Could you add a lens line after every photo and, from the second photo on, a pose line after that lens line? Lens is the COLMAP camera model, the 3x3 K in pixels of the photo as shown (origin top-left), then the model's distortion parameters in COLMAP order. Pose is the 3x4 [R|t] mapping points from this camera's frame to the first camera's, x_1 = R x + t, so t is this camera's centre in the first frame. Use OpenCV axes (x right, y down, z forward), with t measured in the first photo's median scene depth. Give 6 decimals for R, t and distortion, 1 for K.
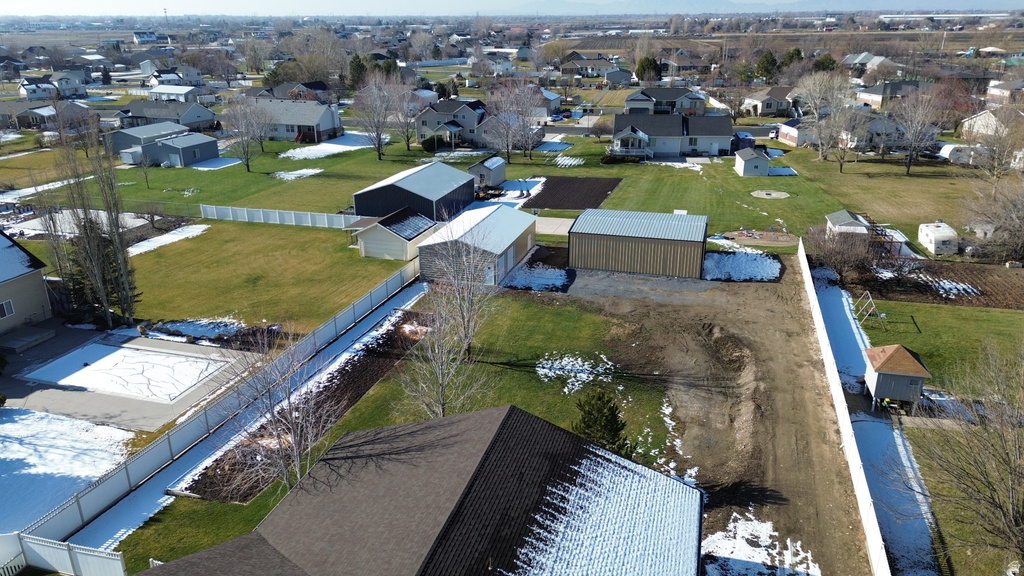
lens RADIAL K [[717.7, 0, 513.8], [0, 717.7, 289.1], [0, 0, 1]] dist [0.012032, -0.001468]
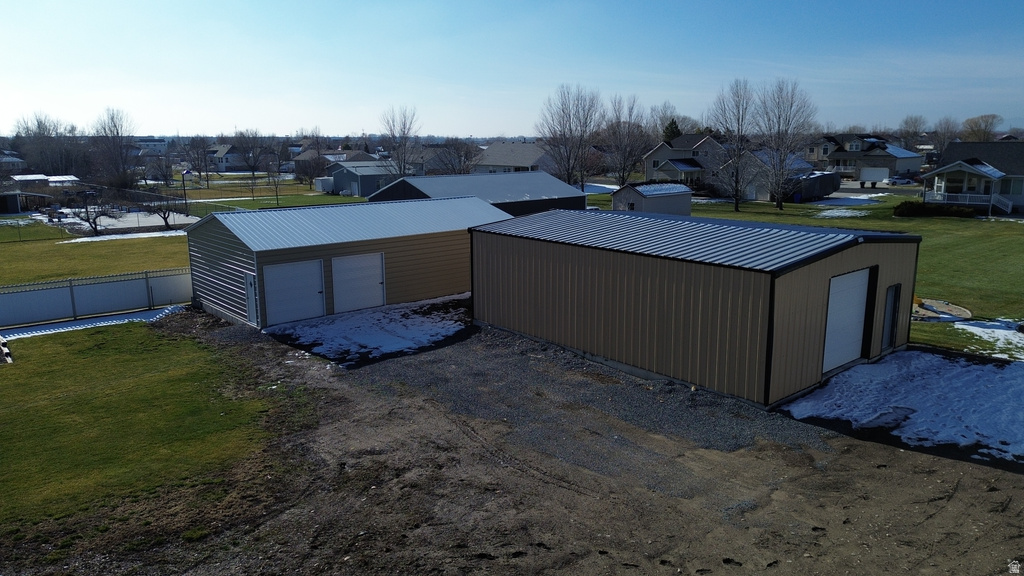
lens RADIAL K [[717.7, 0, 511.9], [0, 717.7, 287.3], [0, 0, 1]] dist [0.012032, -0.001468]
pose [[0.839359, 0.105303, -0.533279, 0.295718], [-0.188067, 0.976726, -0.103142, -0.011404], [0.510007, 0.186865, 0.839628, 0.646628]]
